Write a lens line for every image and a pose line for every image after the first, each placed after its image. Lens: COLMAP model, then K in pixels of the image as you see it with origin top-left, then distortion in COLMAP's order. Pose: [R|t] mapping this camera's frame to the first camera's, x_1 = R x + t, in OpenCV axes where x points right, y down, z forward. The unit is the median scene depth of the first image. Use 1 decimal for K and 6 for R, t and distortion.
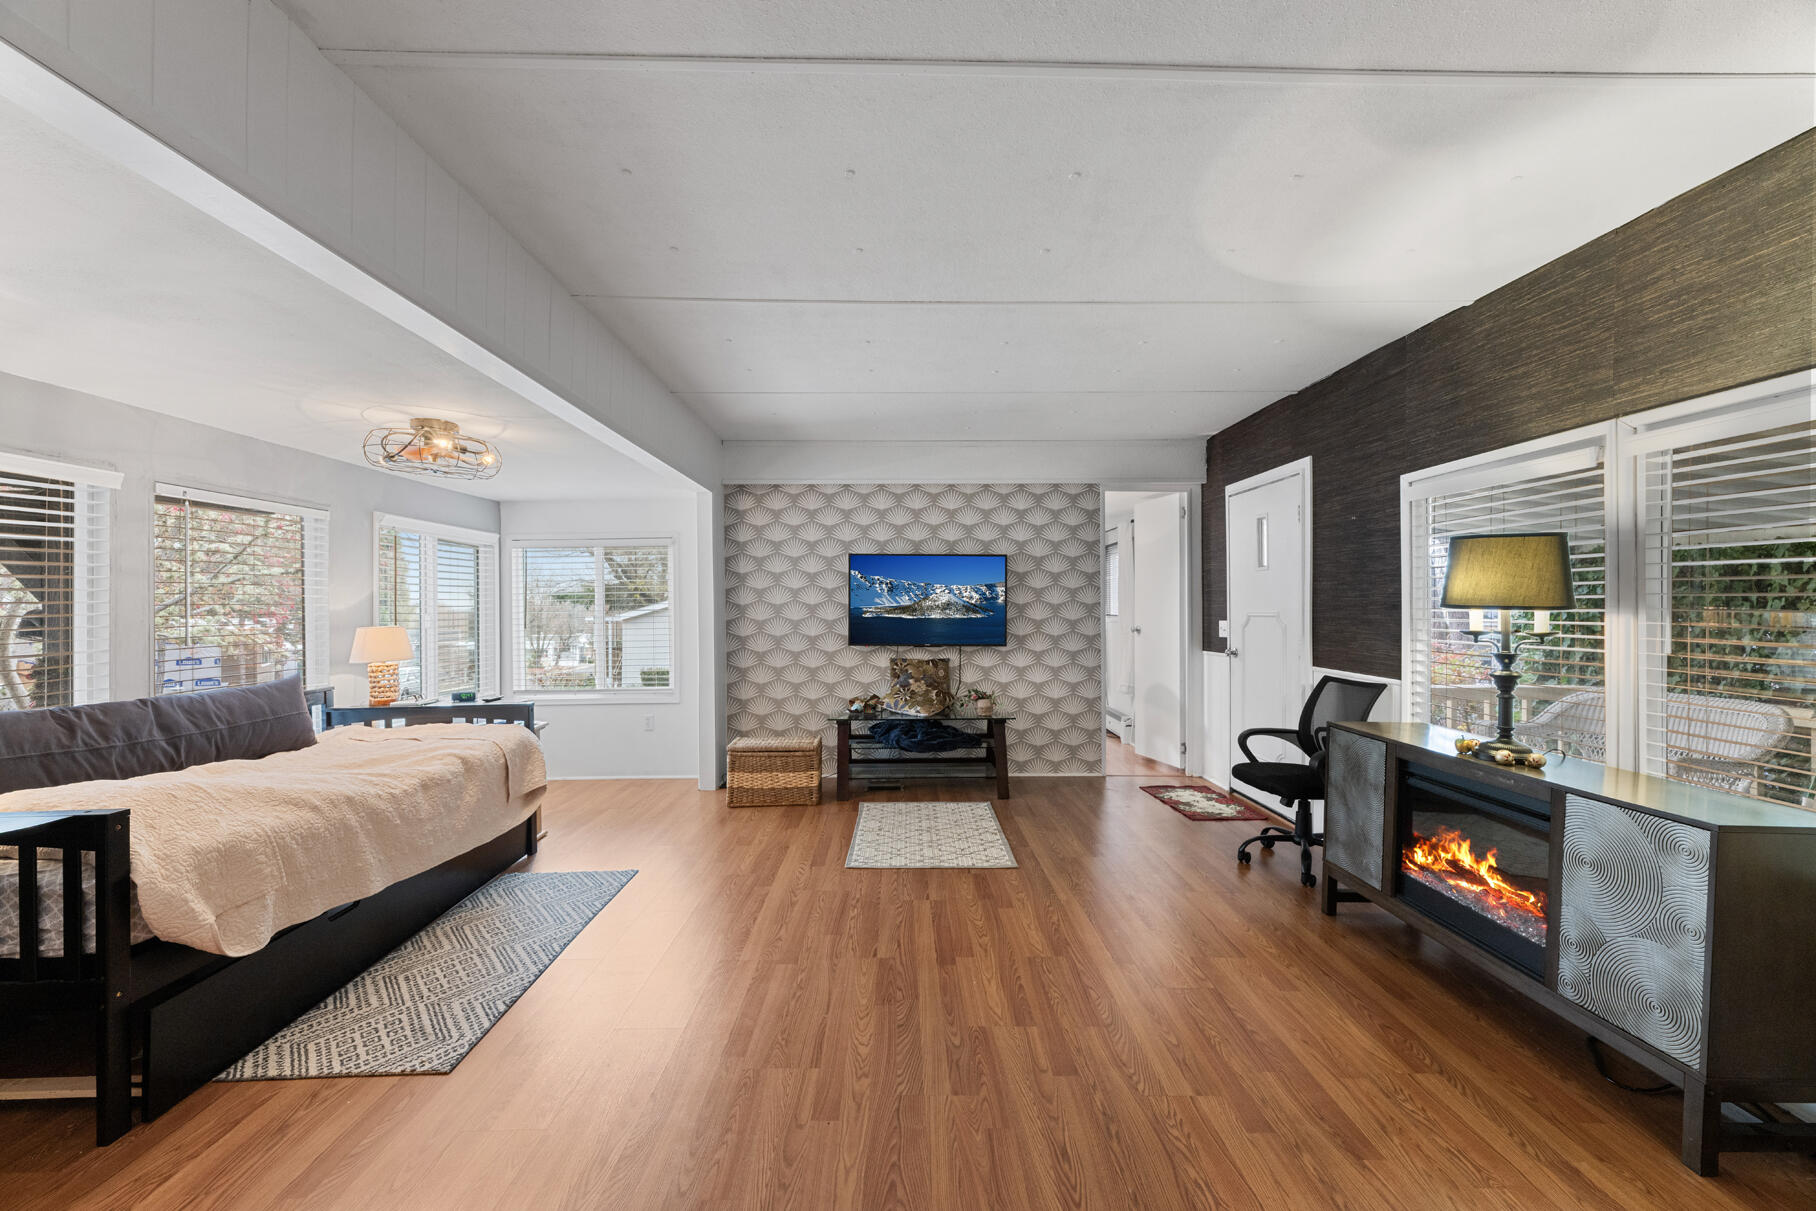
lens RADIAL K [[747.7, 0, 901.0], [0, 747.7, 615.4], [0, 0, 1]] dist [0.000035, -0.000015]
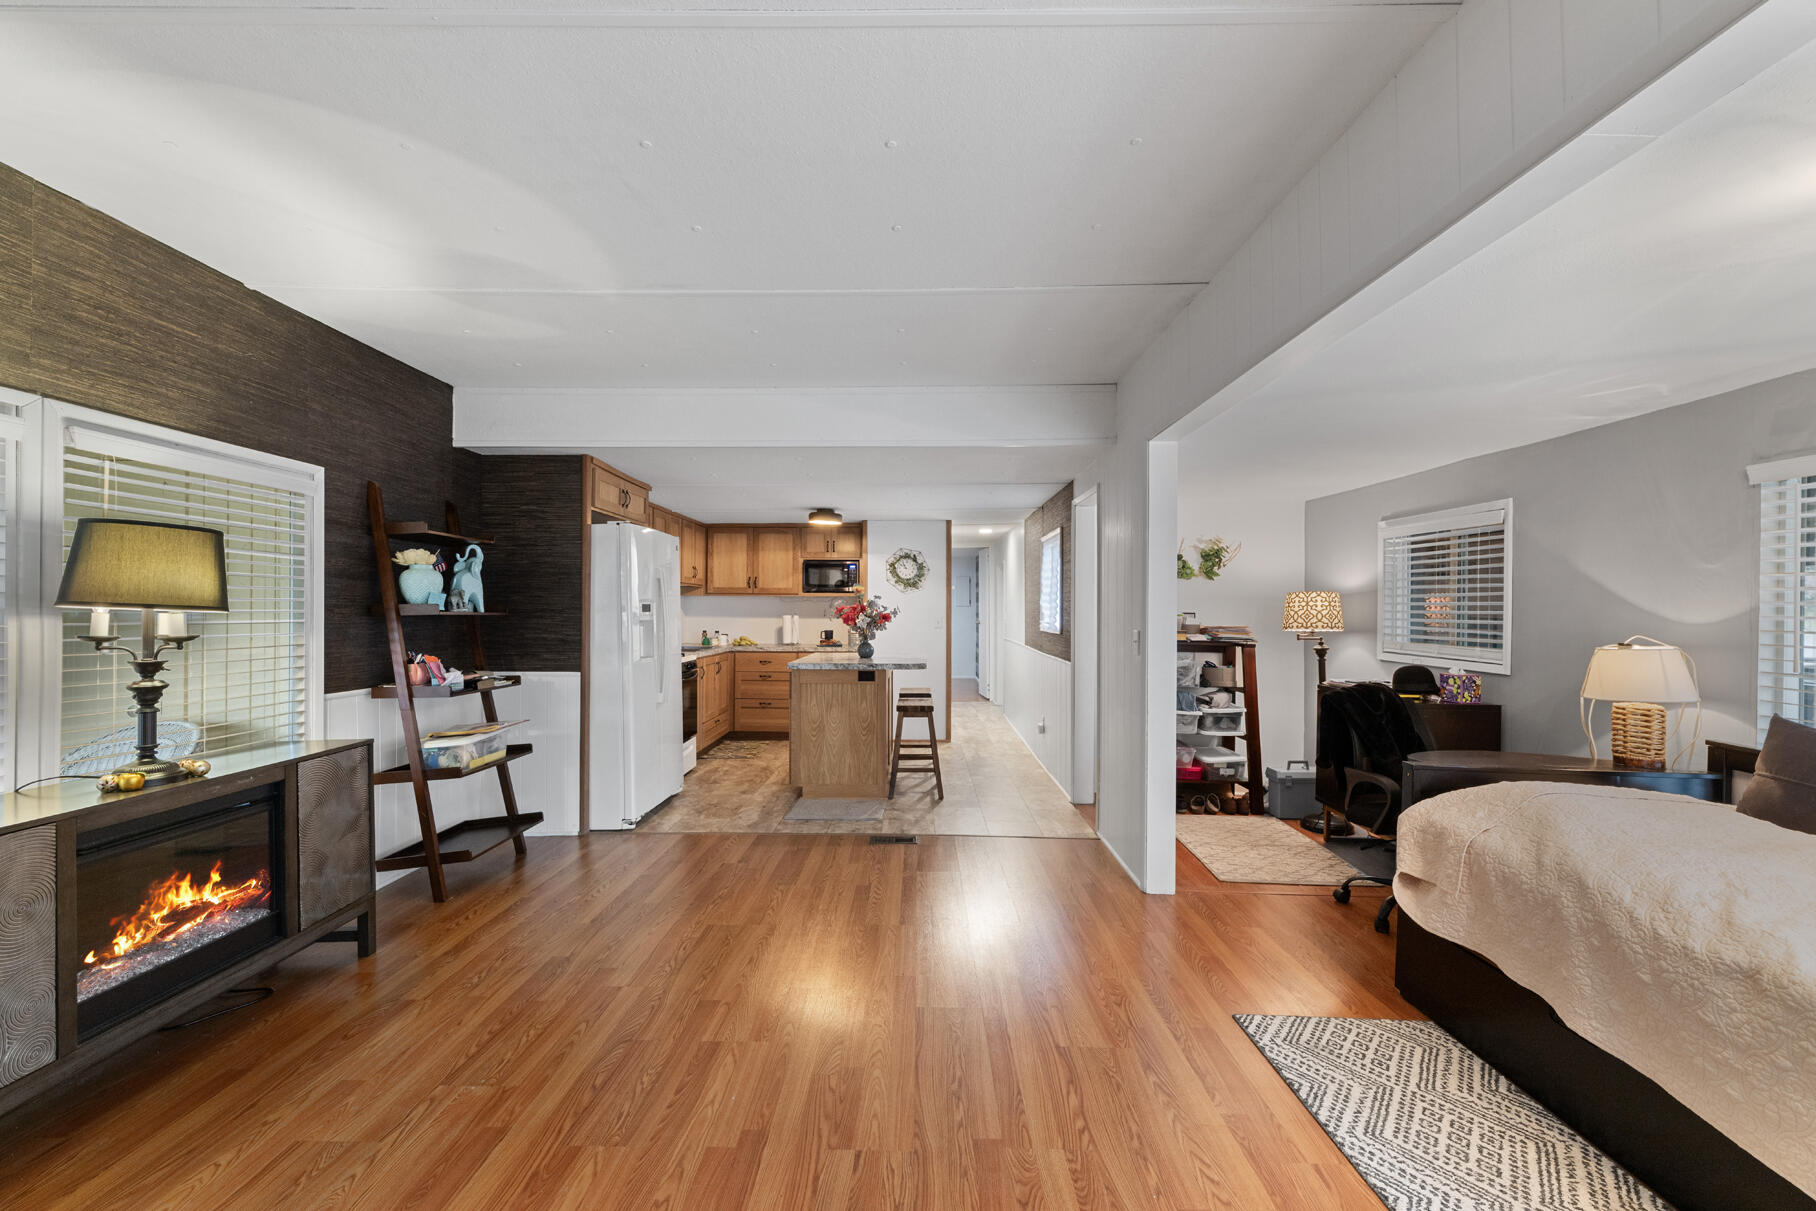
lens RADIAL K [[747.7, 0, 901.0], [0, 747.7, 615.4], [0, 0, 1]] dist [0.000035, -0.000015]
pose [[-0.999619, -0.008689, 0.026214, -0.095182], [-0.008871, 0.999937, -0.006847, -0.004211], [-0.026153, -0.007077, -0.999633, 1.850799]]
